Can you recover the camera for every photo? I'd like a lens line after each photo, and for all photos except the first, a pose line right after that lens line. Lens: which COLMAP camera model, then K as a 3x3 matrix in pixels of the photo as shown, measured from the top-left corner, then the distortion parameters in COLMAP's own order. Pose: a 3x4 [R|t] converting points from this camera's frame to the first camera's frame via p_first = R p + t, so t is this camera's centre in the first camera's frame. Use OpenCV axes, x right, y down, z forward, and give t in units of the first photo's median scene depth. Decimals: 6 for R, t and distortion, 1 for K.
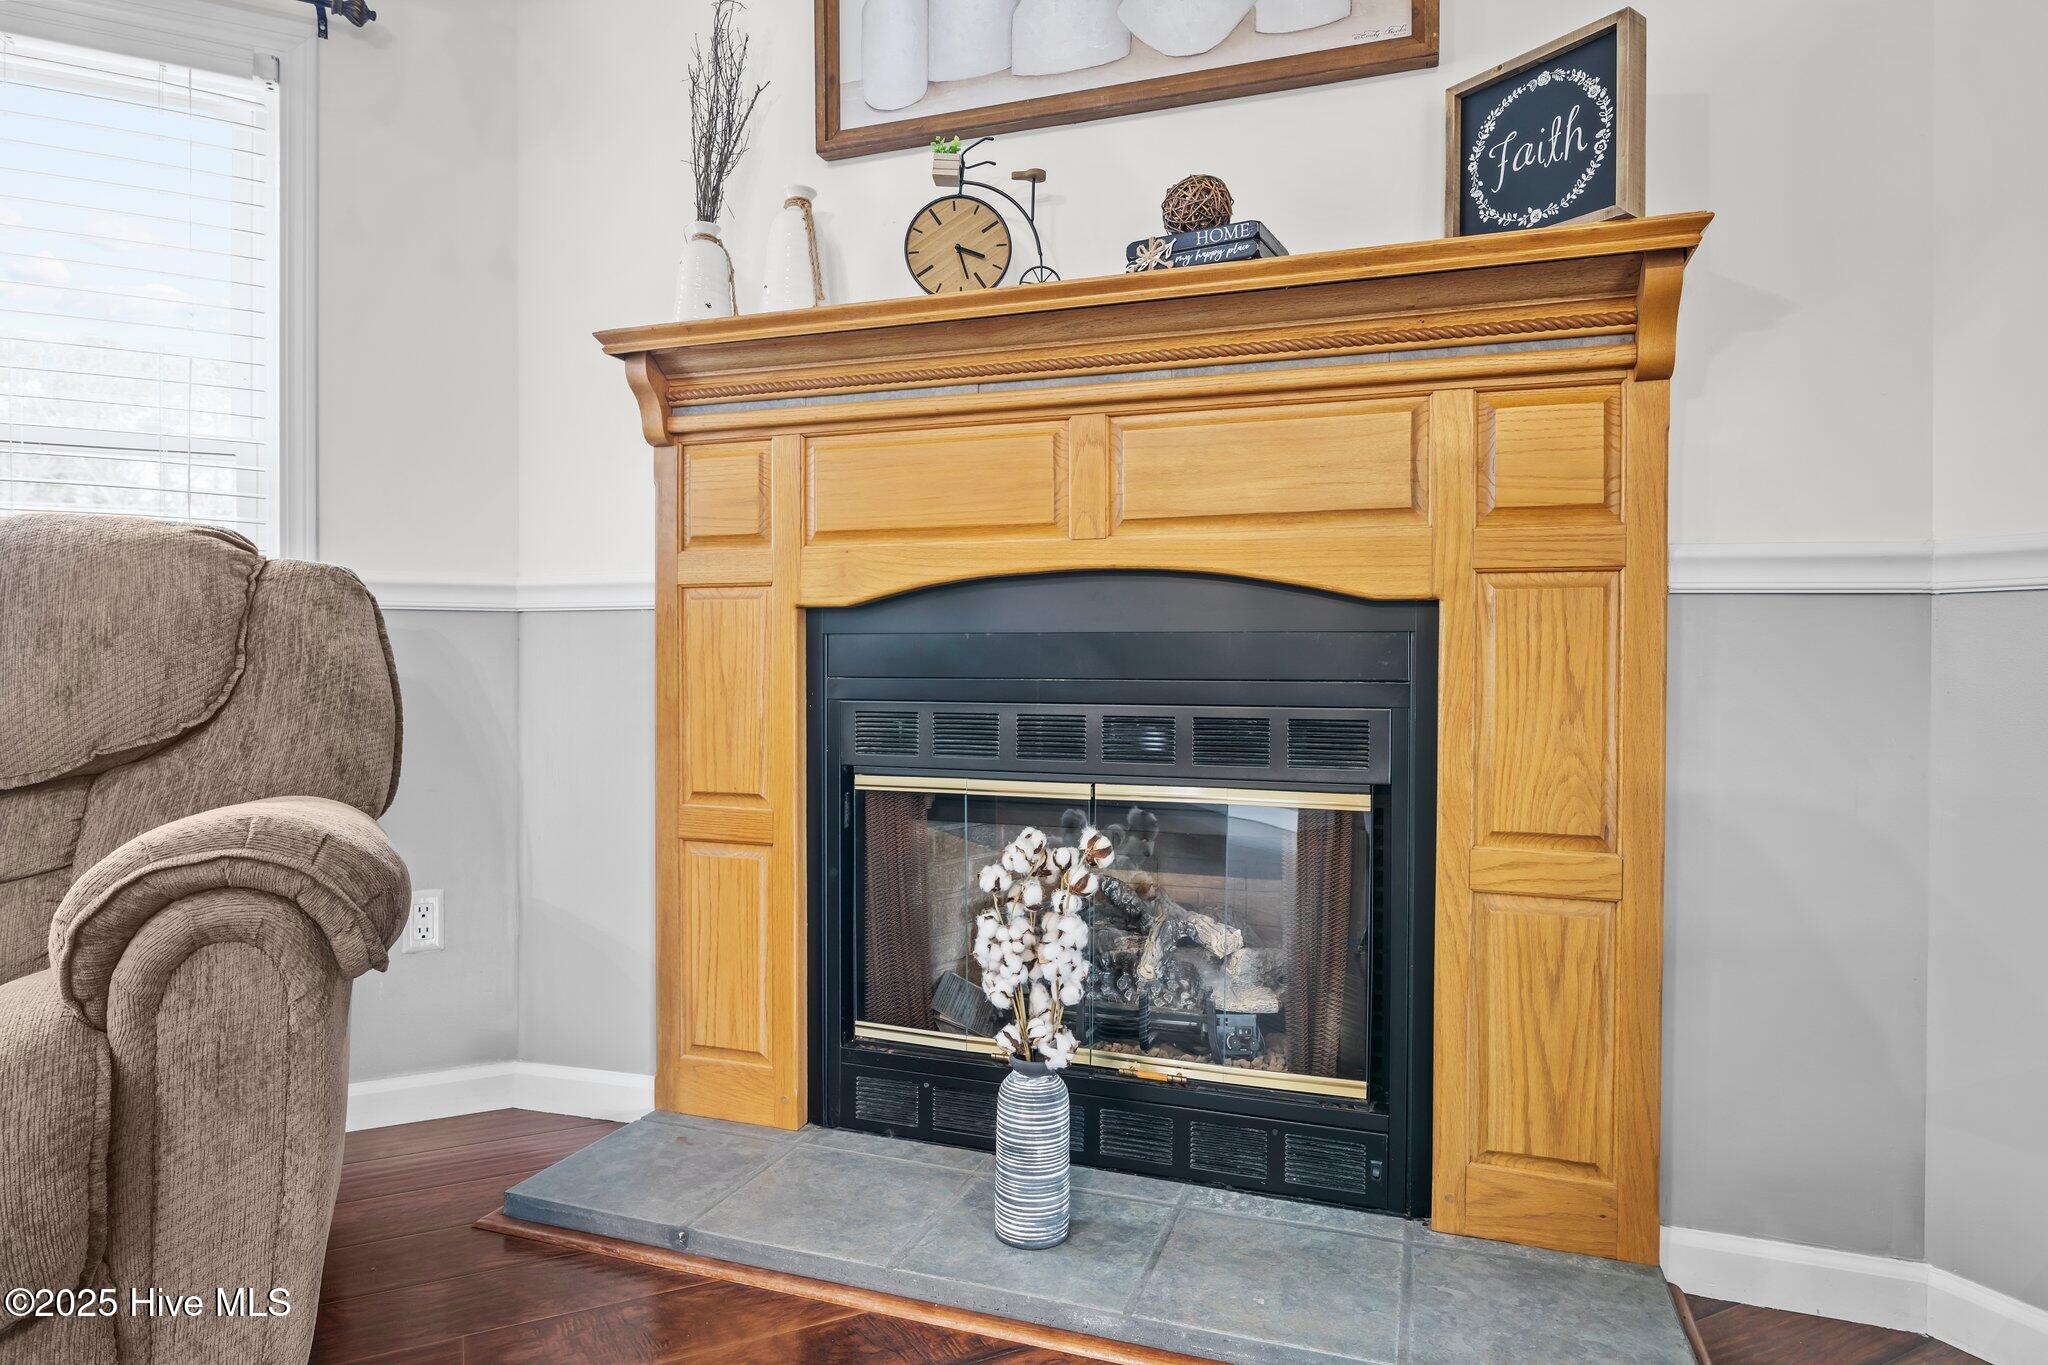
lens RADIAL K [[1153.4, 0, 1024.0], [0, 1153.4, 682.5], [0, 0, 1]] dist [-0.027633, 0.000005]
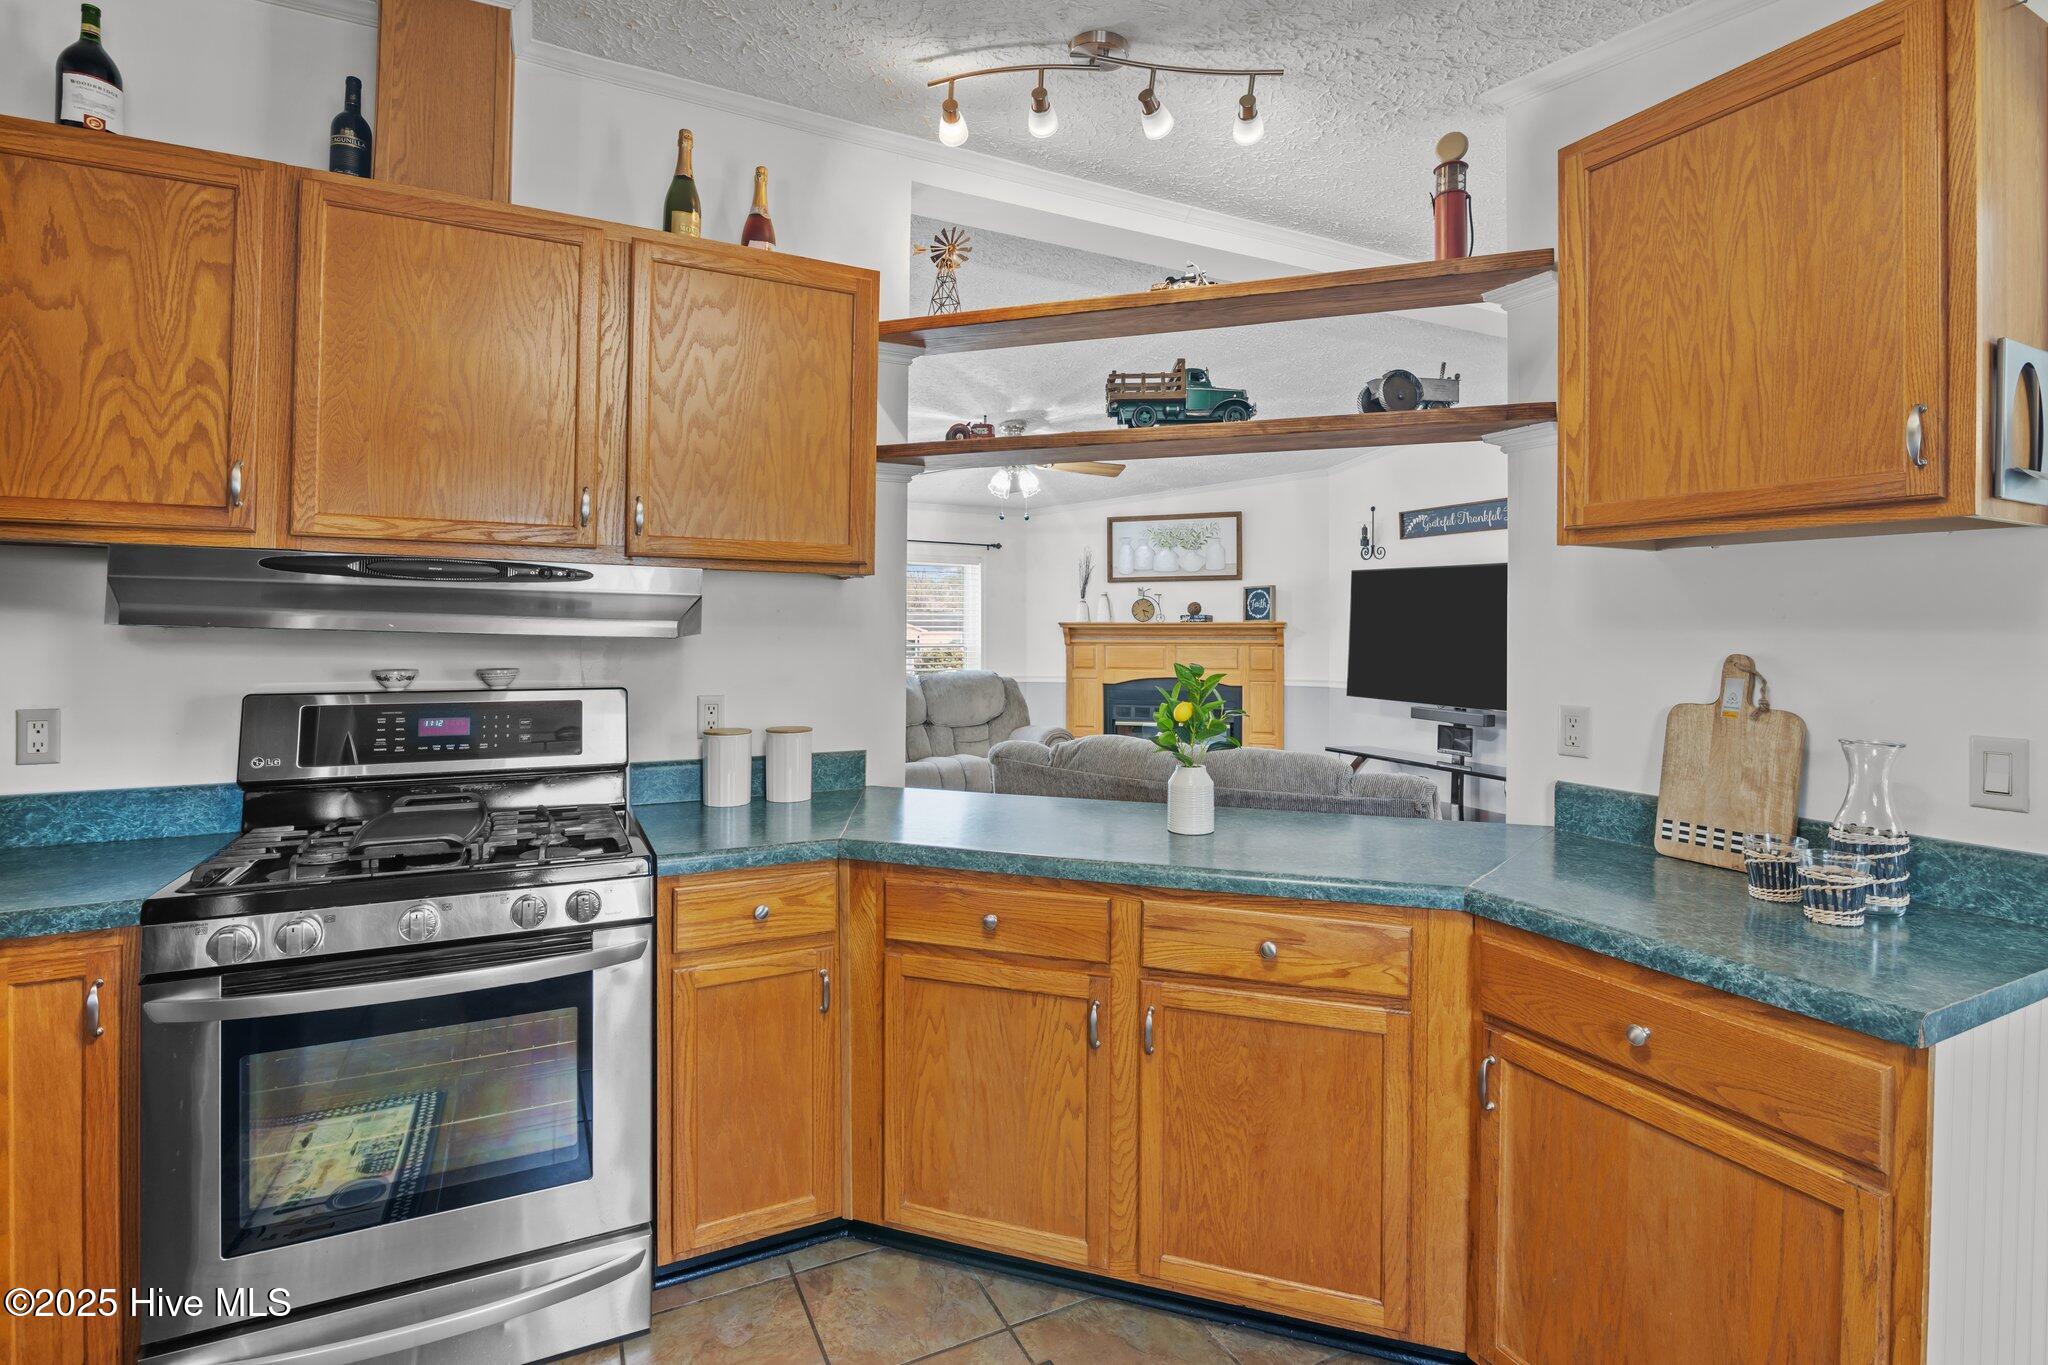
lens RADIAL K [[953.5, 0, 1024.0], [0, 953.5, 682.5], [0, 0, 1]] dist [-0.001867, -0.000270]
pose [[0.999914, -0.006811, 0.011232, -0.574359], [0.006443, 0.999450, 0.032520, -0.203059], [-0.011448, -0.032445, 0.999408, -2.833760]]
